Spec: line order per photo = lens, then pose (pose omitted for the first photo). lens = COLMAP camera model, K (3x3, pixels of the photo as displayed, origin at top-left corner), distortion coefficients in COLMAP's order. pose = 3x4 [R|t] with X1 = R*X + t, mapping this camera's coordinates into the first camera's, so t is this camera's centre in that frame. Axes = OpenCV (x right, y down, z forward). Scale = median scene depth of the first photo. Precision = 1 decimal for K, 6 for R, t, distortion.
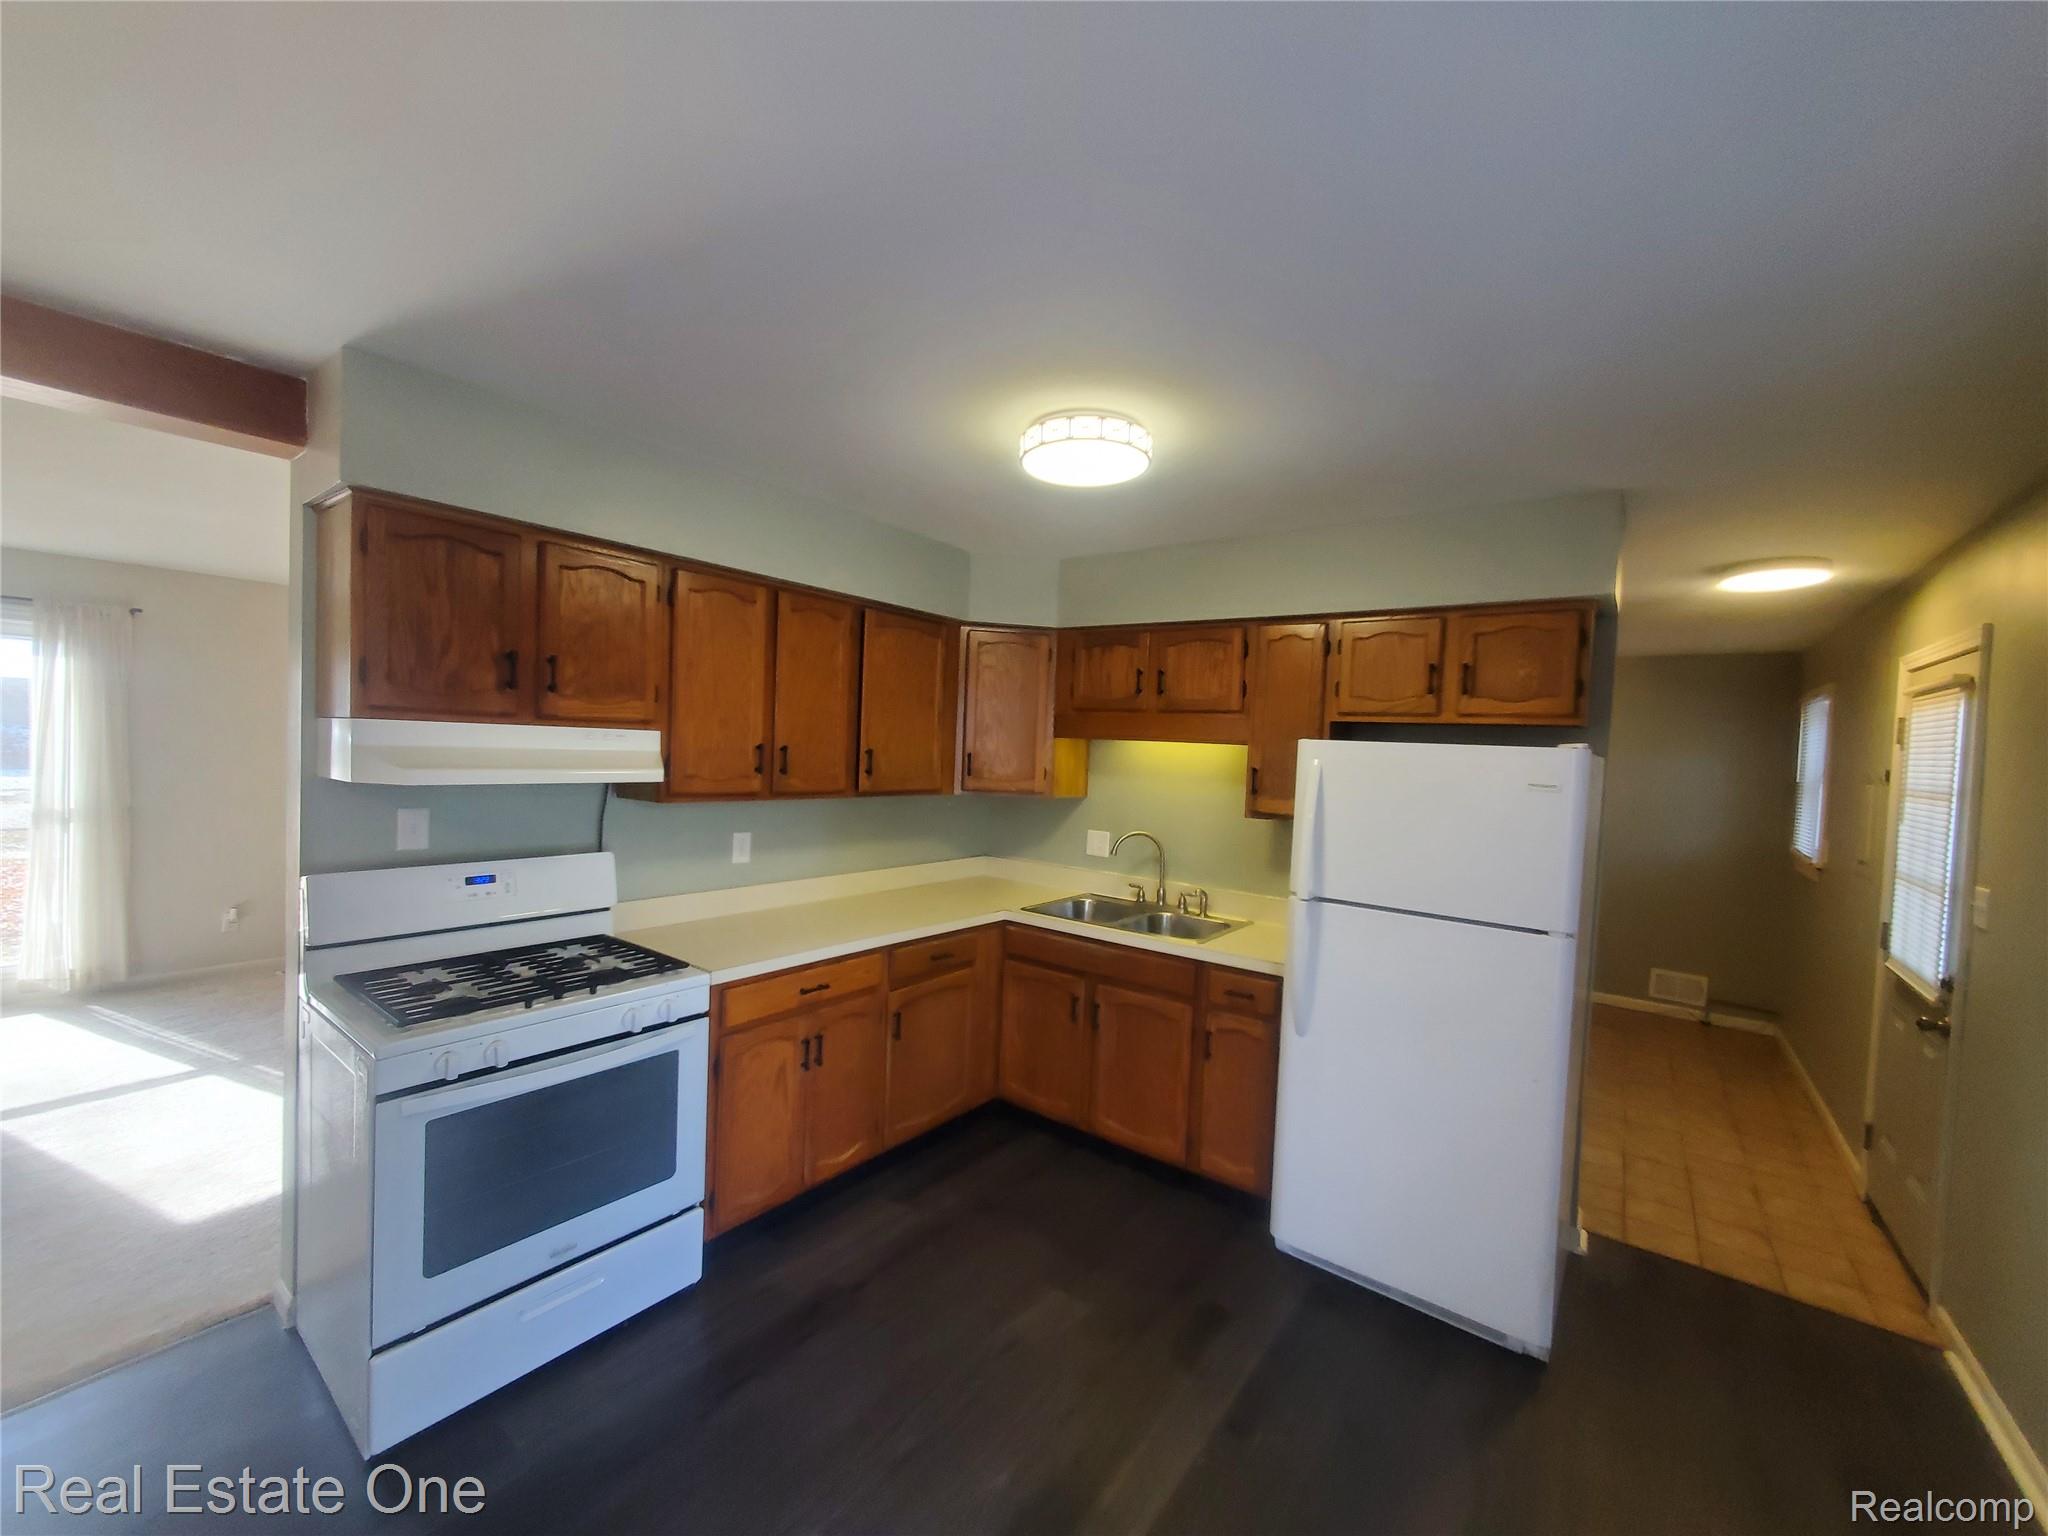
lens RADIAL K [[803.3, 0, 1024.0], [0, 803.3, 768.0], [0, 0, 1]] dist [0.000763, -0.000012]
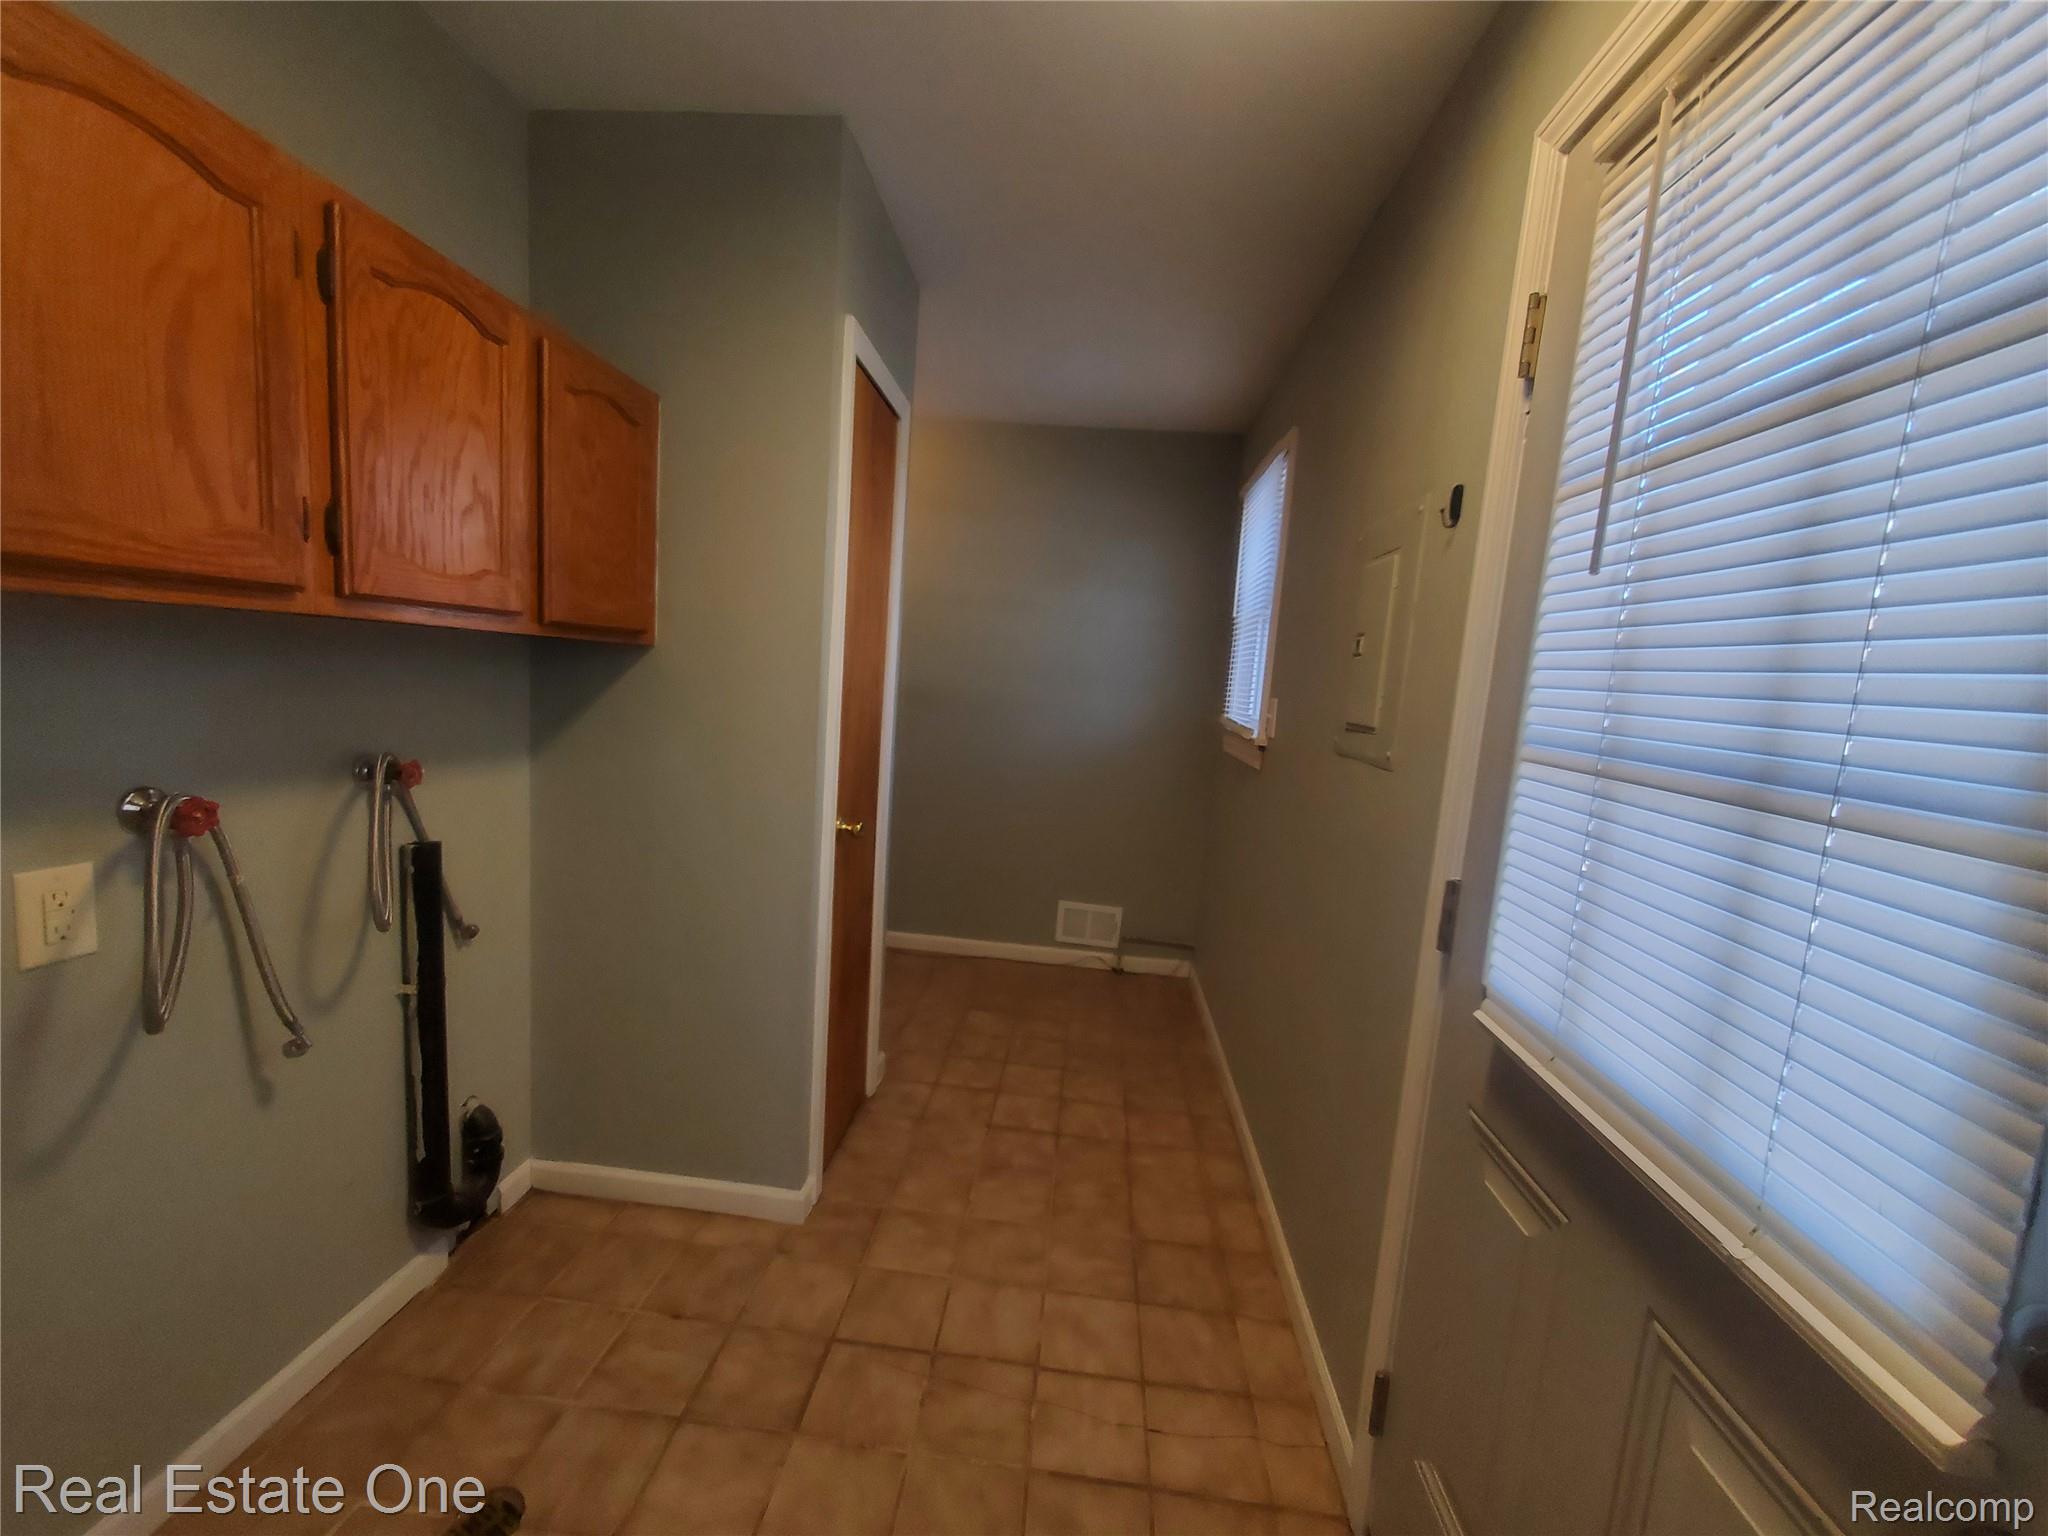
lens RADIAL K [[803.3, 0, 1024.0], [0, 803.3, 768.0], [0, 0, 1]] dist [0.000763, -0.000012]
pose [[0.849895, -0.047321, 0.524823, 0.520499], [-0.015714, 0.993241, 0.115003, 0.073975], [-0.526718, -0.105987, 0.843407, 0.583074]]
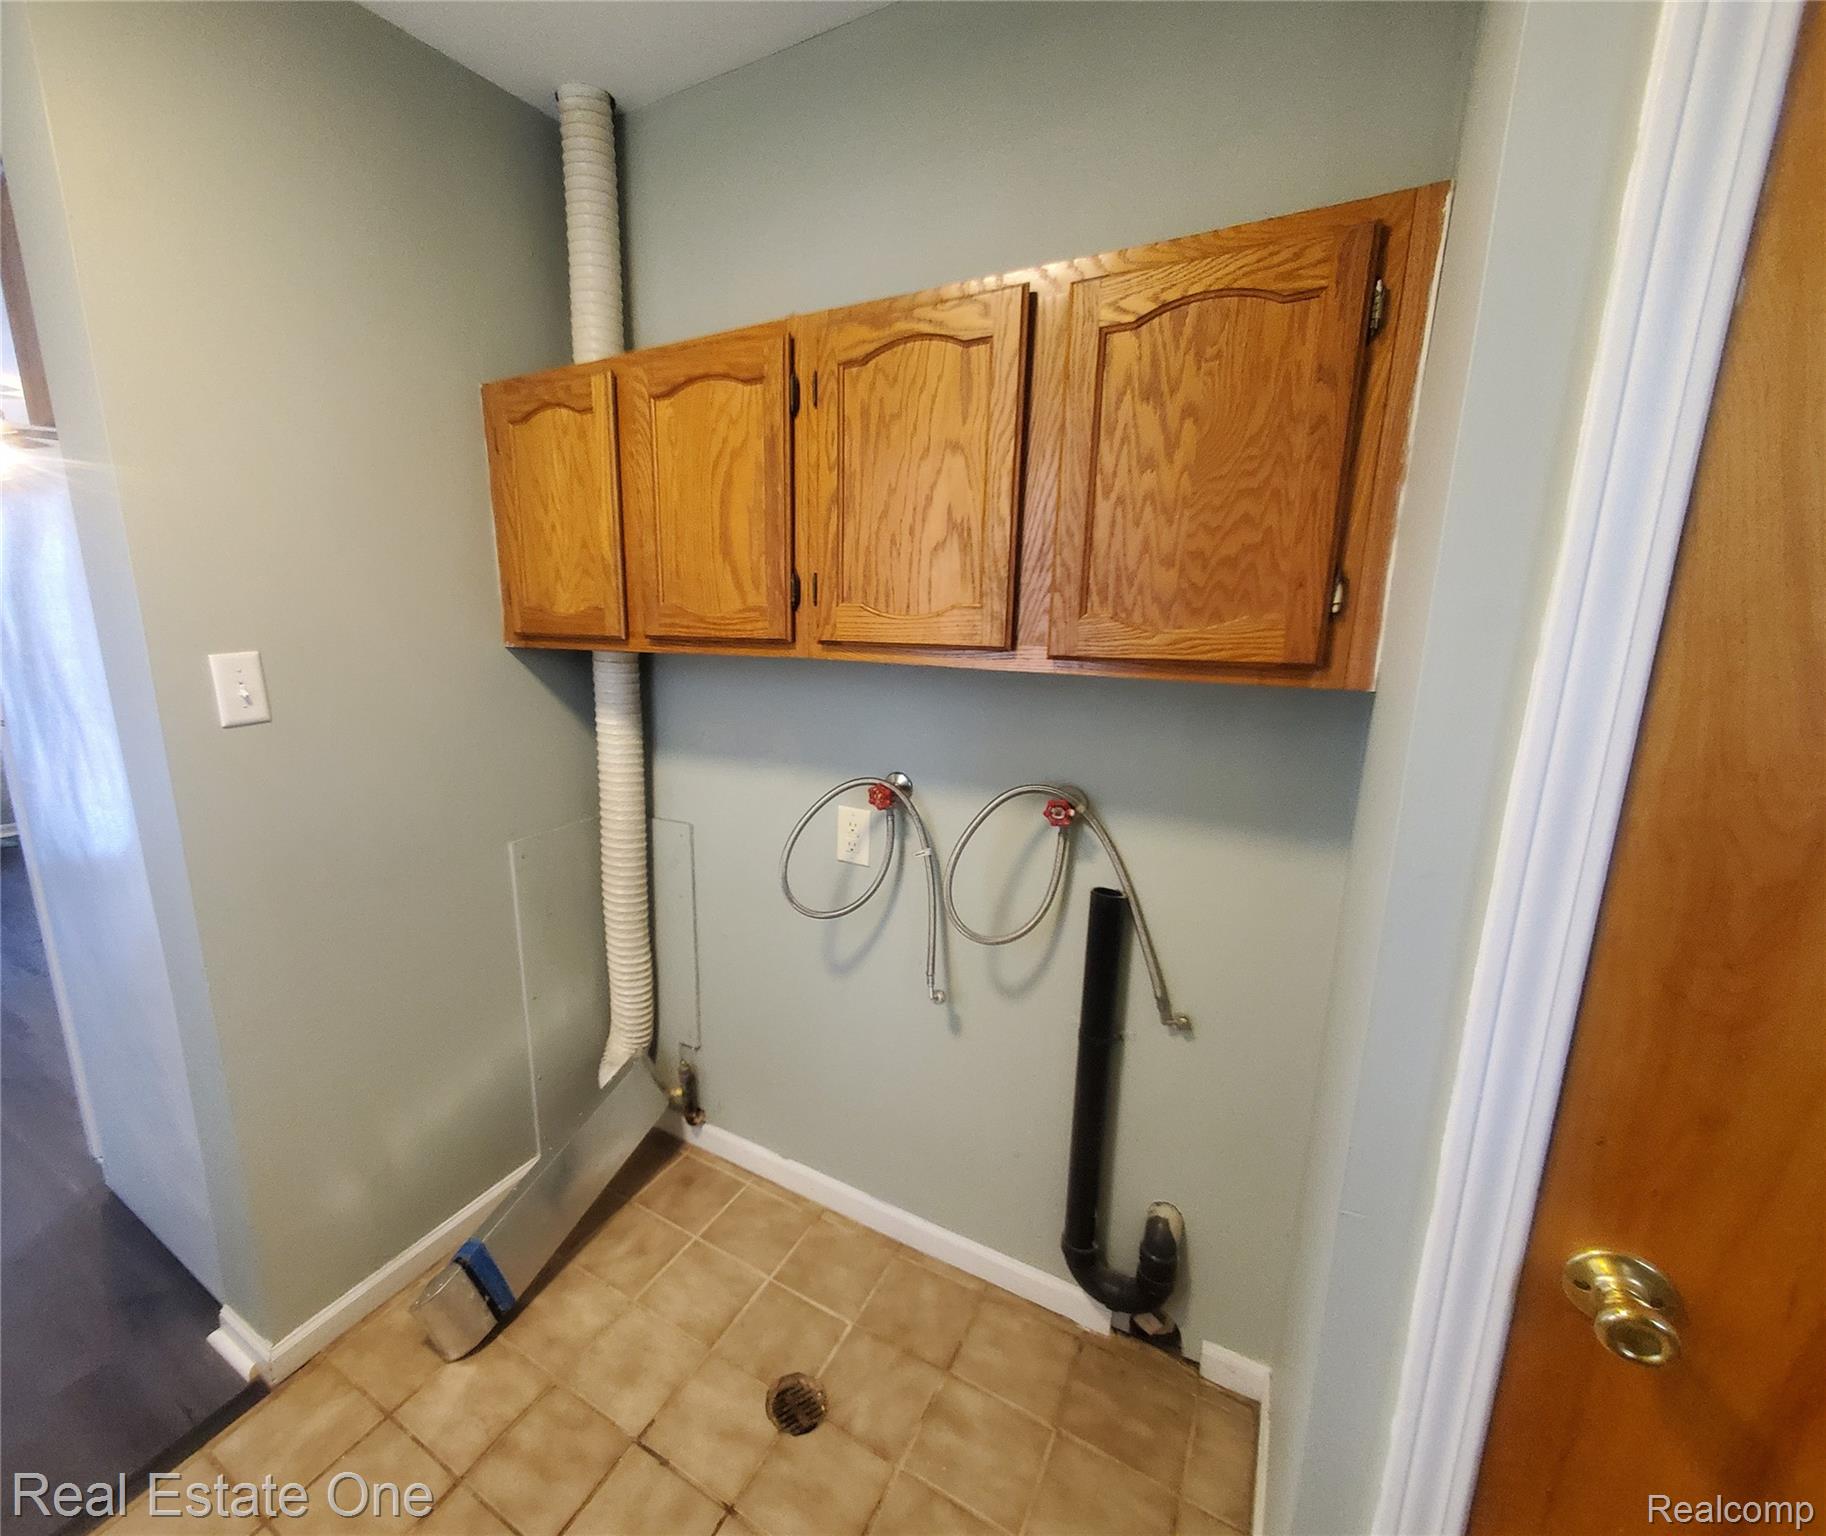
lens RADIAL K [[890.6, 0, 911.6], [0, 890.6, 785.7], [0, 0, 1]] dist [0.001090, -0.000149]
pose [[0.090911, 0.171325, -0.981011, 0.840850], [-0.027393, 0.985148, 0.169509, 0.047102], [0.995482, 0.011463, 0.094254, 0.920216]]
